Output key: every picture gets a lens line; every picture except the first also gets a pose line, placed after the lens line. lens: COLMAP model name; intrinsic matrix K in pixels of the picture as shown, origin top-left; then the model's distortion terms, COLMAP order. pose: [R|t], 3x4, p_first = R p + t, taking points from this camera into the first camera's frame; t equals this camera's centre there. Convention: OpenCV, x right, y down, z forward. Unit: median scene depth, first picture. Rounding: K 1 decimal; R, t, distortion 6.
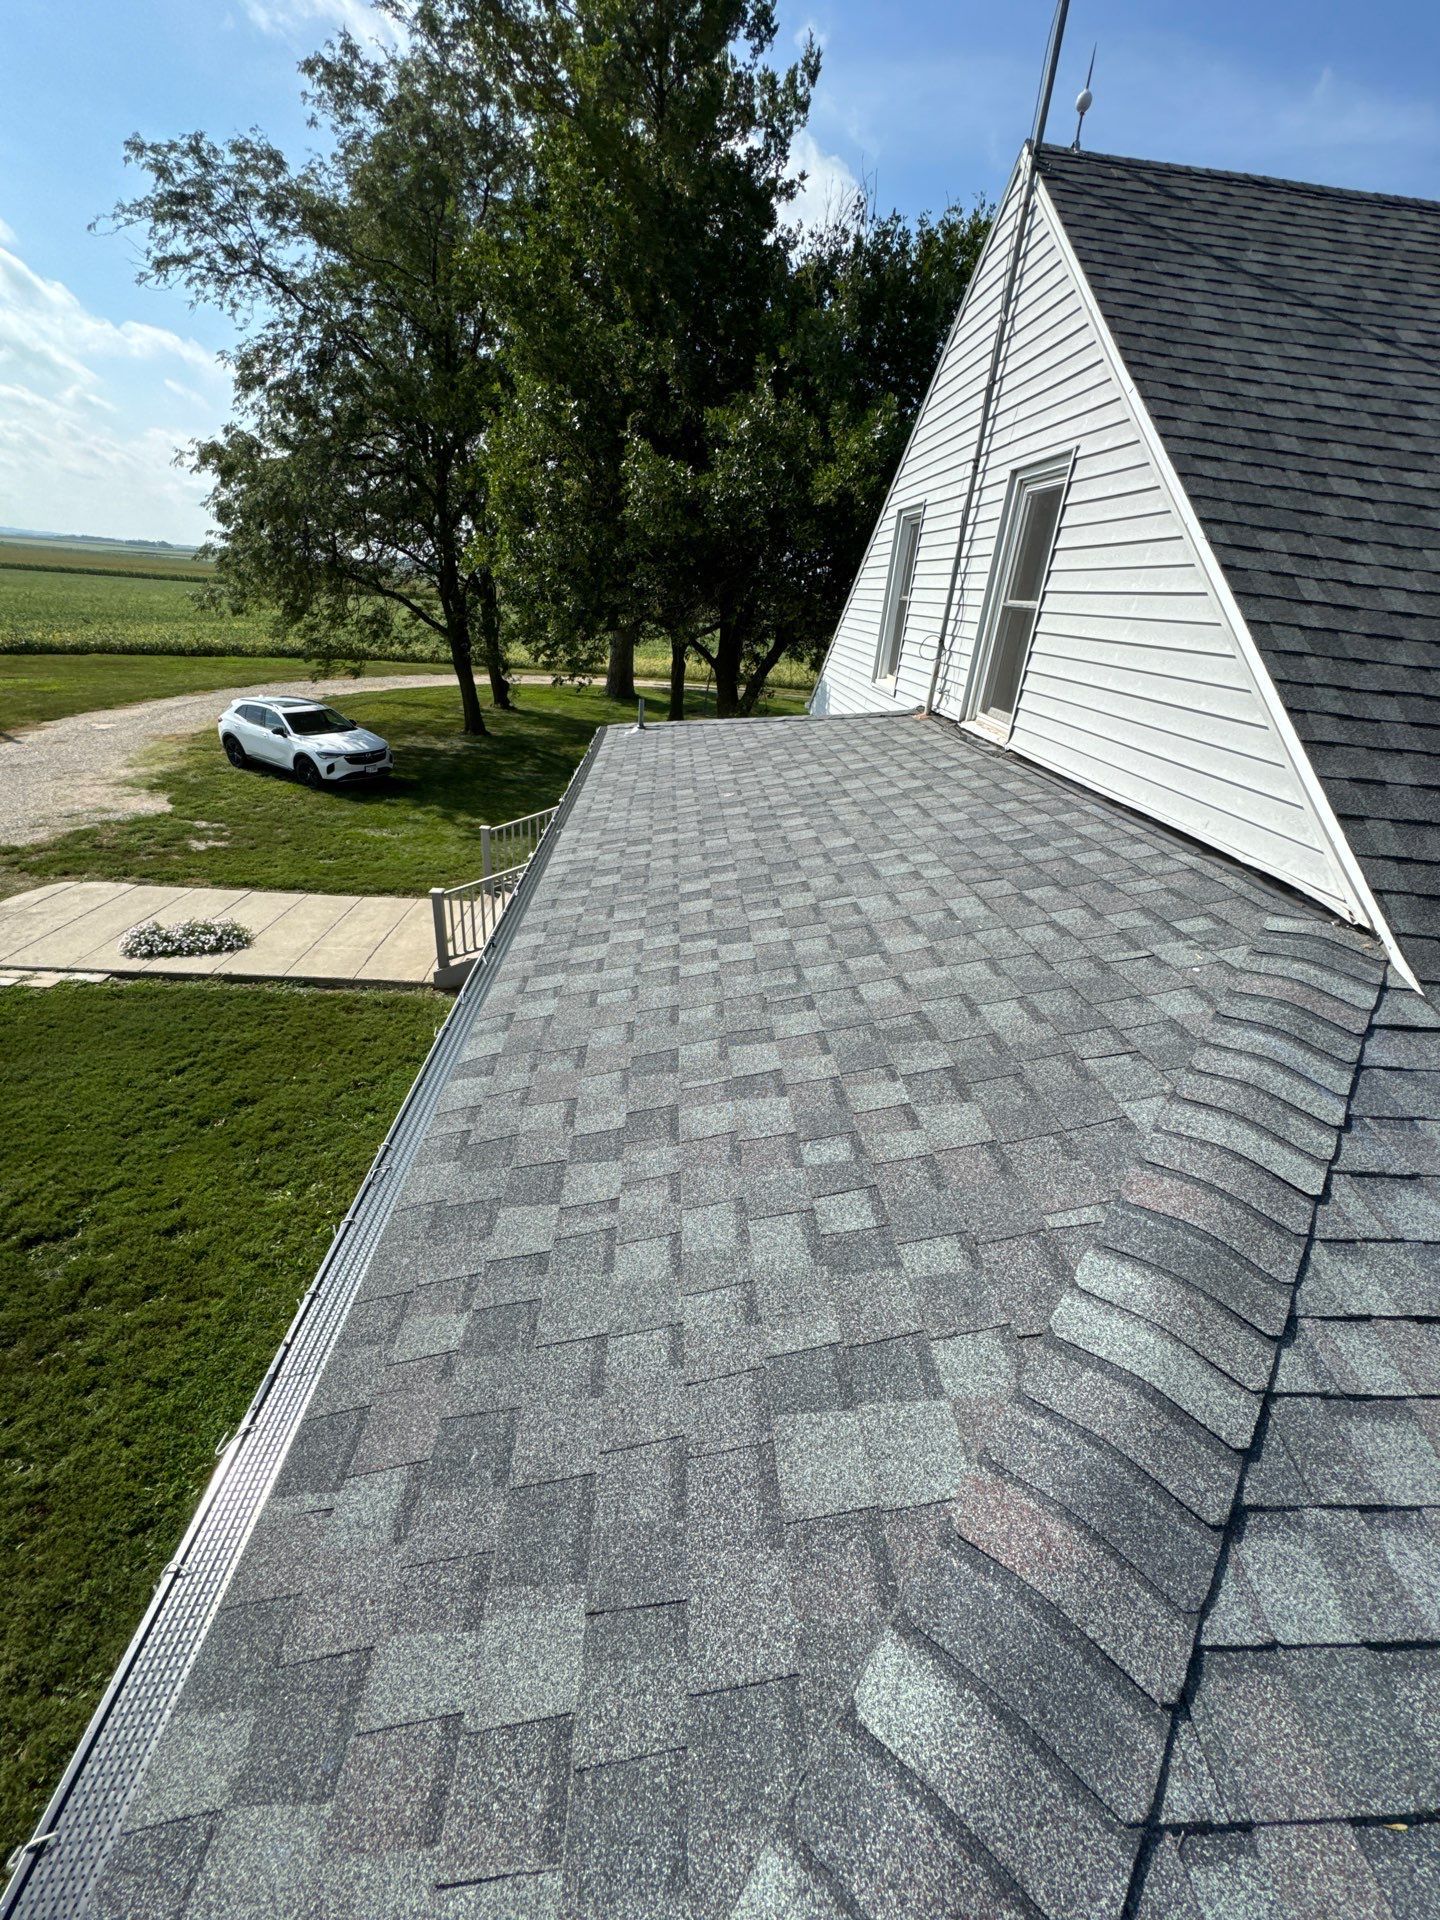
lens RADIAL K [[763.1, 0, 720.0], [0, 763.1, 960.0], [0, 0, 1]] dist [-0.003902, 0.000539]
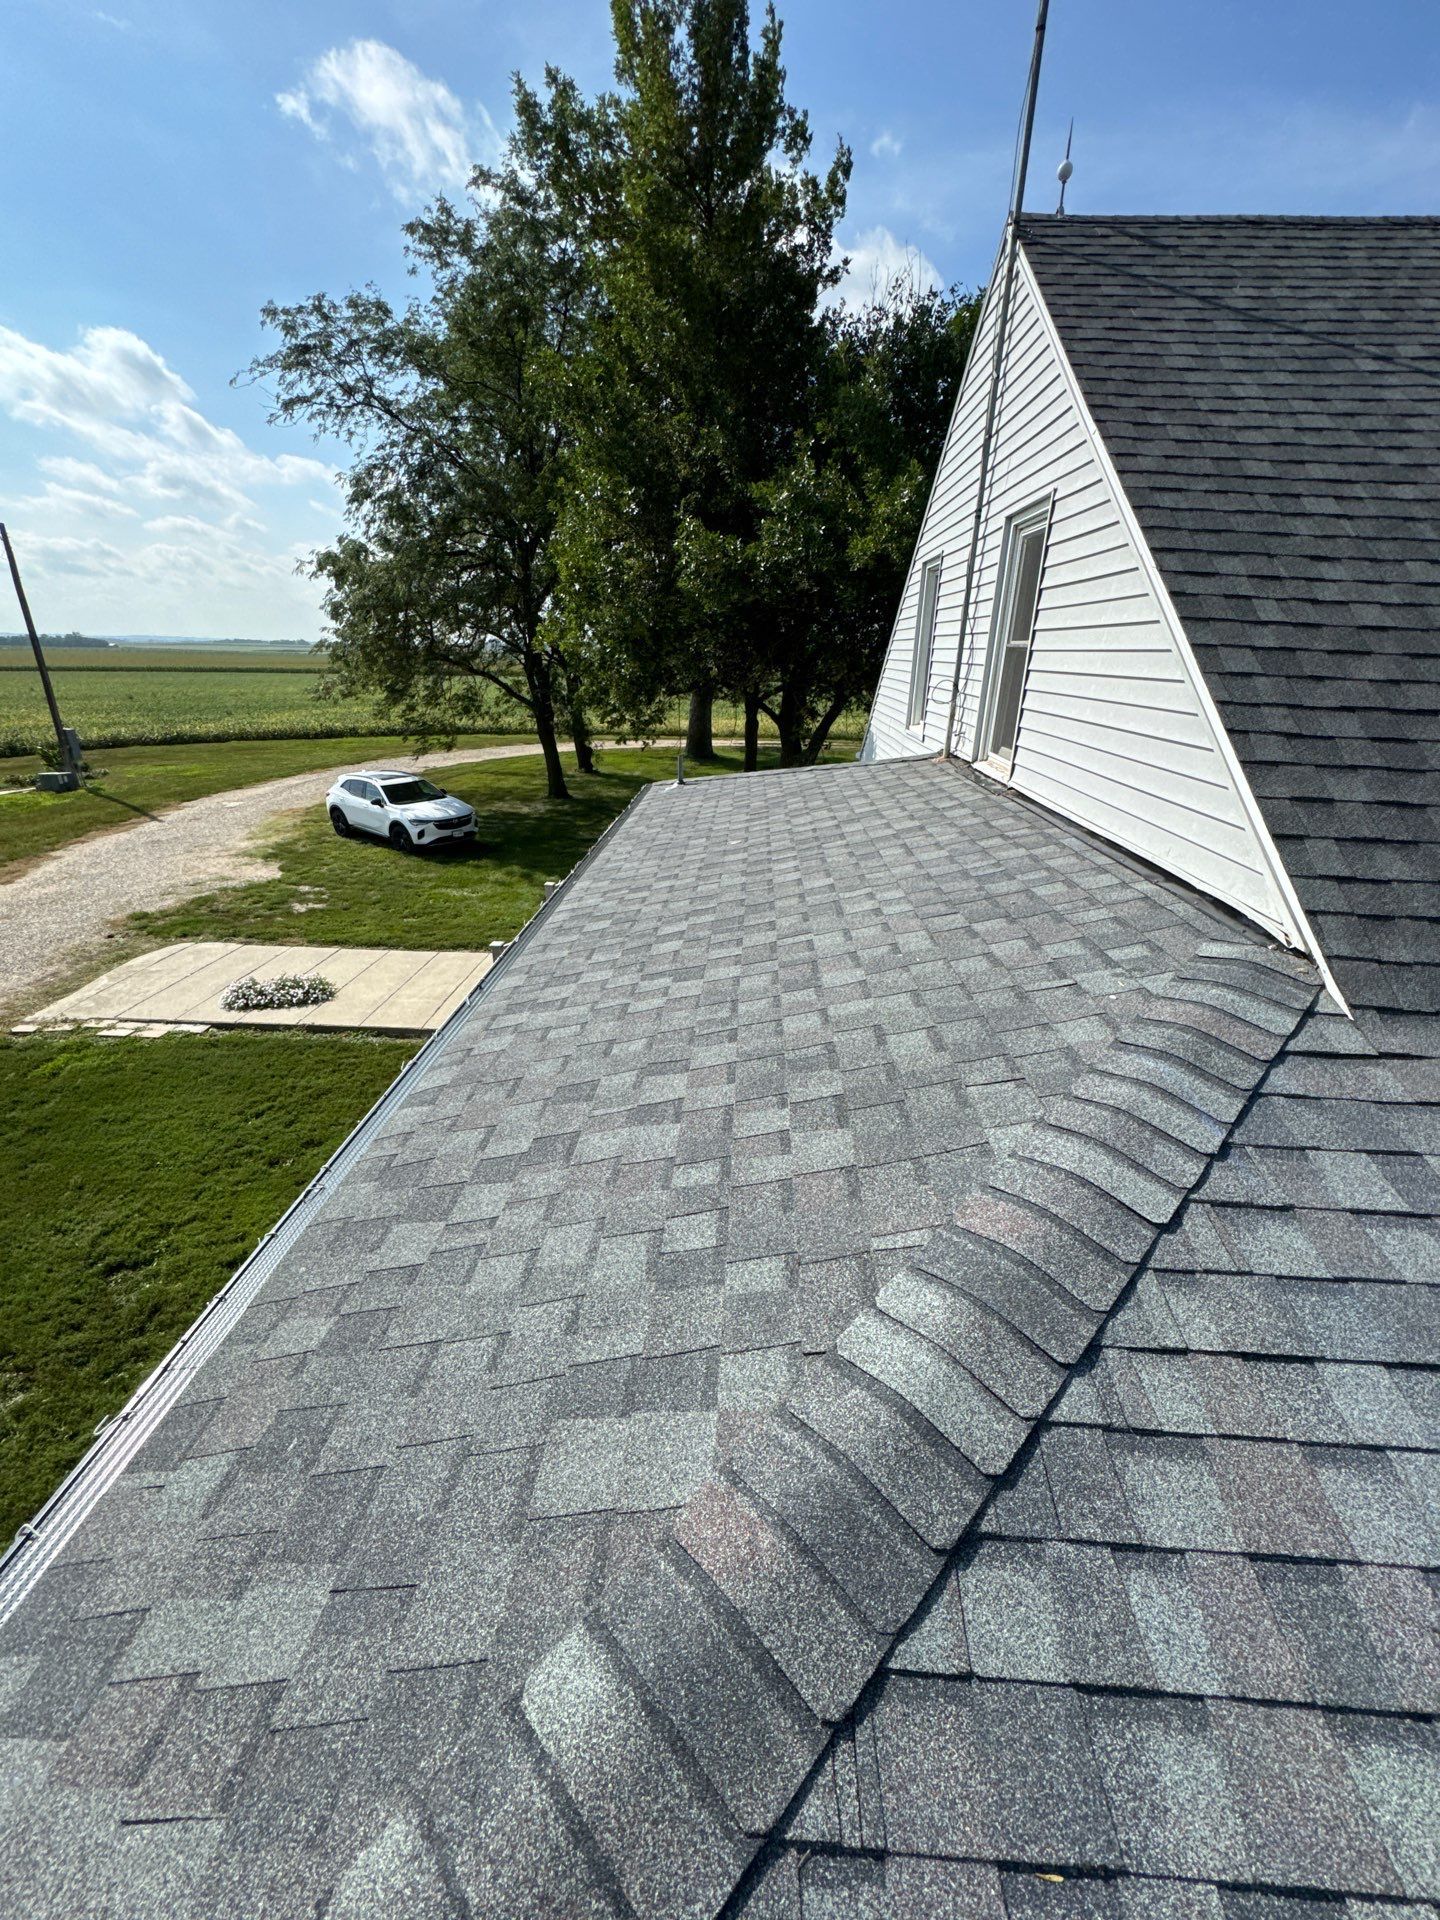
lens RADIAL K [[763.1, 0, 720.0], [0, 763.1, 960.0], [0, 0, 1]] dist [-0.003902, 0.000539]
pose [[0.992989, -0.015858, -0.117136, 0.142856], [0.007702, 0.997534, -0.069763, 0.017207], [0.117954, 0.068372, 0.990662, -0.012955]]
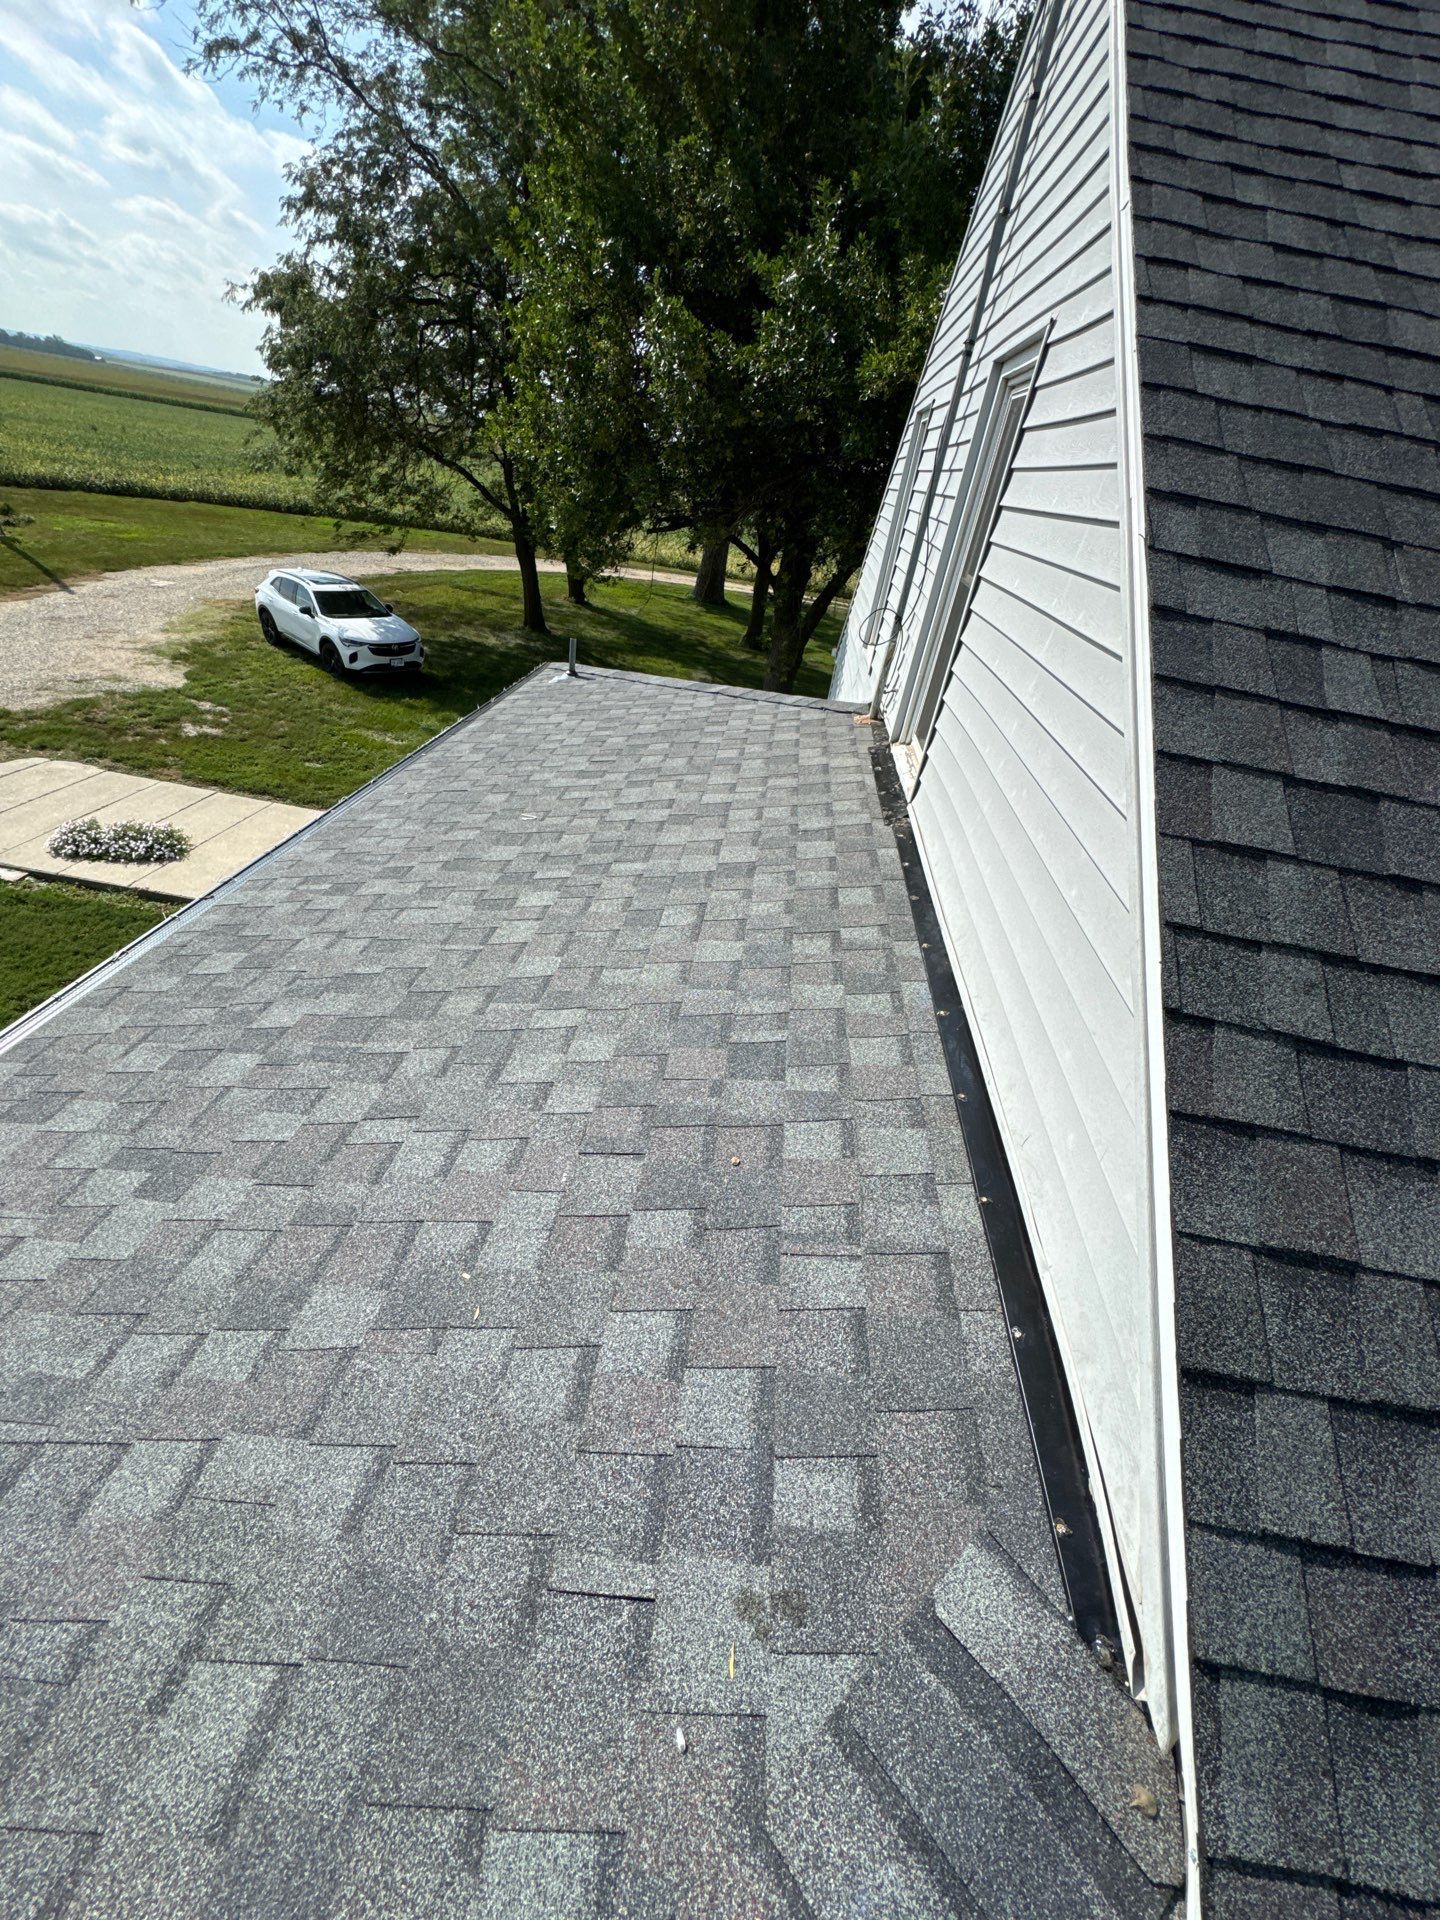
lens RADIAL K [[765.6, 0, 718.4], [0, 765.6, 951.9], [0, 0, 1]] dist [0.008096, -0.002434]
pose [[0.984678, 0.143233, -0.099470, 0.367071], [-0.132584, 0.985432, 0.106510, -0.252924], [0.113277, -0.091690, 0.989324, 0.380916]]
